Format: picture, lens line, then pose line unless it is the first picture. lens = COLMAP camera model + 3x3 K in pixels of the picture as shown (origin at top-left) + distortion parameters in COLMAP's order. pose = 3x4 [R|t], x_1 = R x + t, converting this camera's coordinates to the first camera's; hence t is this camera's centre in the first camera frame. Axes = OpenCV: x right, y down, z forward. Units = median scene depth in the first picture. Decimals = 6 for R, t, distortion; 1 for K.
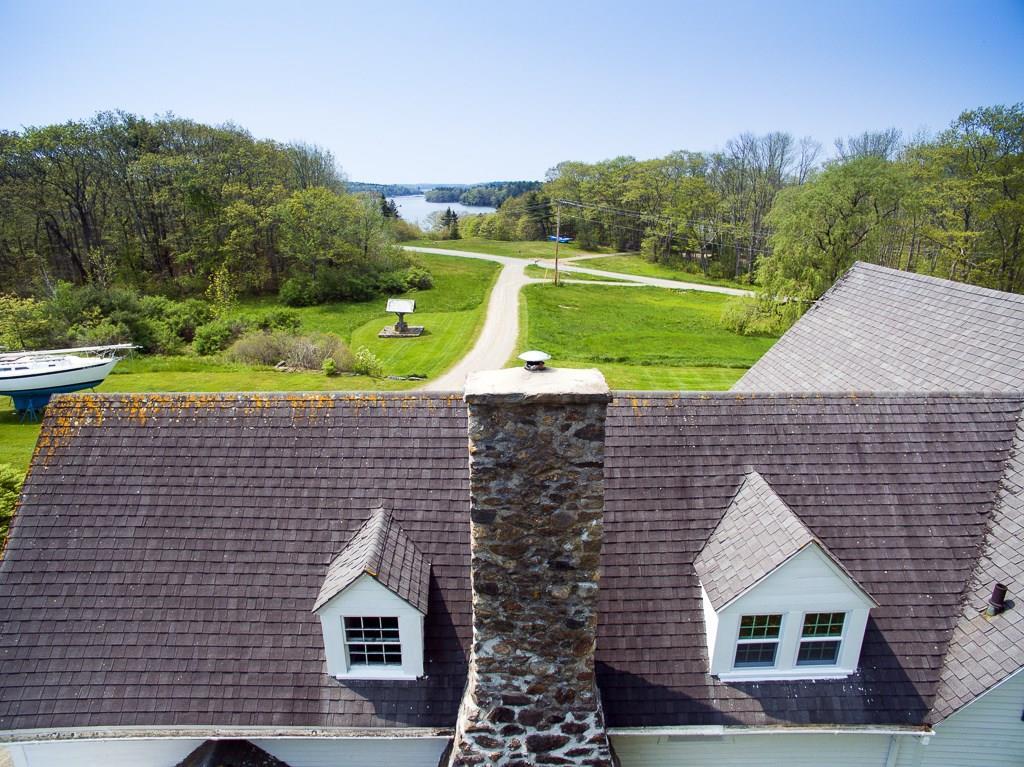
lens RADIAL K [[593.7, 0, 512.0], [0, 593.7, 383.5], [0, 0, 1]] dist [-0.126619, 0.087181]
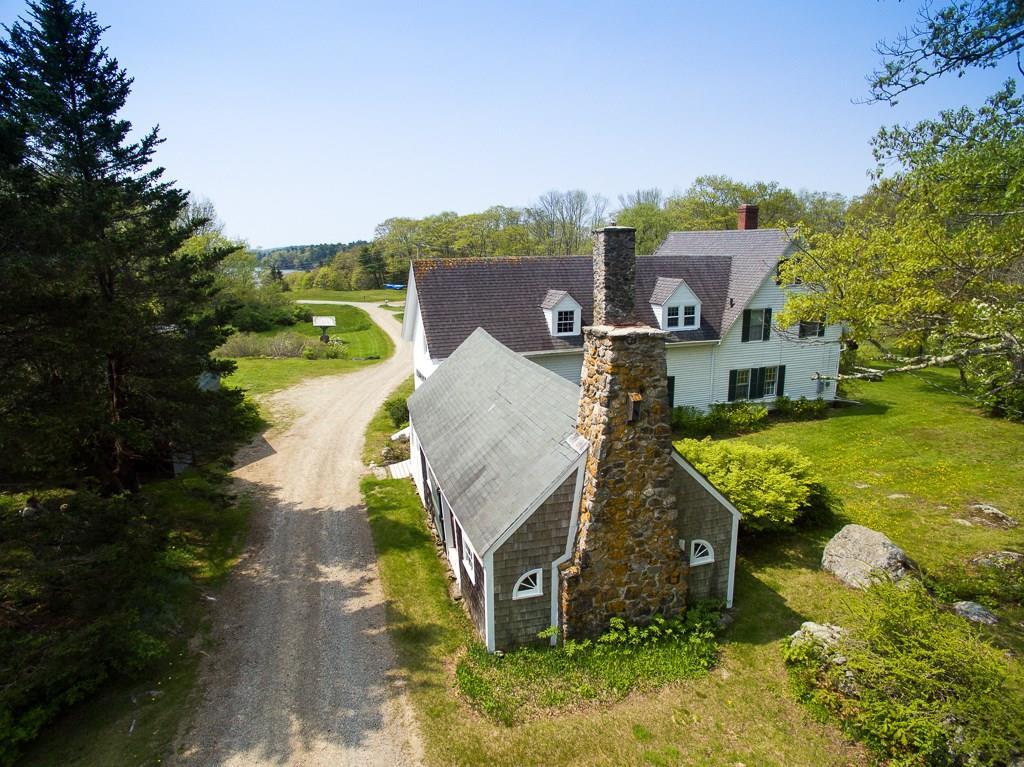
lens RADIAL K [[593.7, 0, 512.0], [0, 593.7, 383.5], [0, 0, 1]] dist [-0.126619, 0.087181]
pose [[0.945058, -0.083706, 0.316005, -0.214486], [0.114589, 0.990153, -0.080417, 0.139061], [-0.306161, 0.112209, 0.945343, -0.258582]]
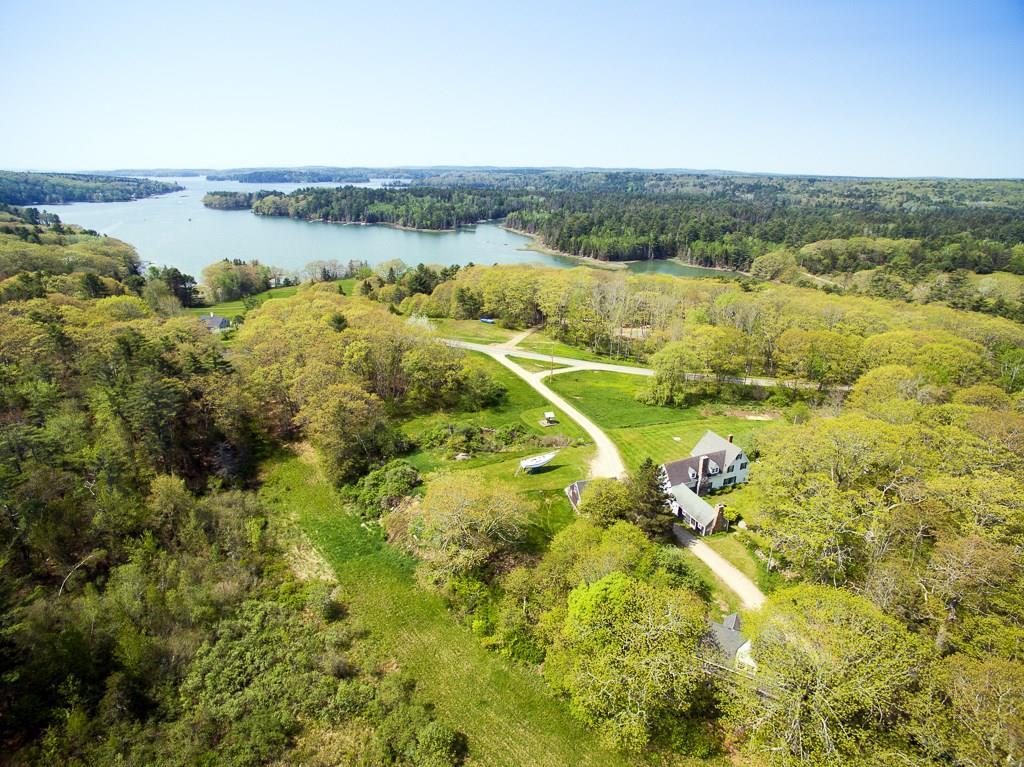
lens RADIAL K [[593.7, 0, 512.0], [0, 593.7, 383.5], [0, 0, 1]] dist [-0.126619, 0.087181]
pose [[0.922720, -0.126145, 0.364247, -1.363754], [0.113317, 0.991953, 0.056473, -0.455198], [-0.368440, -0.010833, 0.929589, -1.579751]]
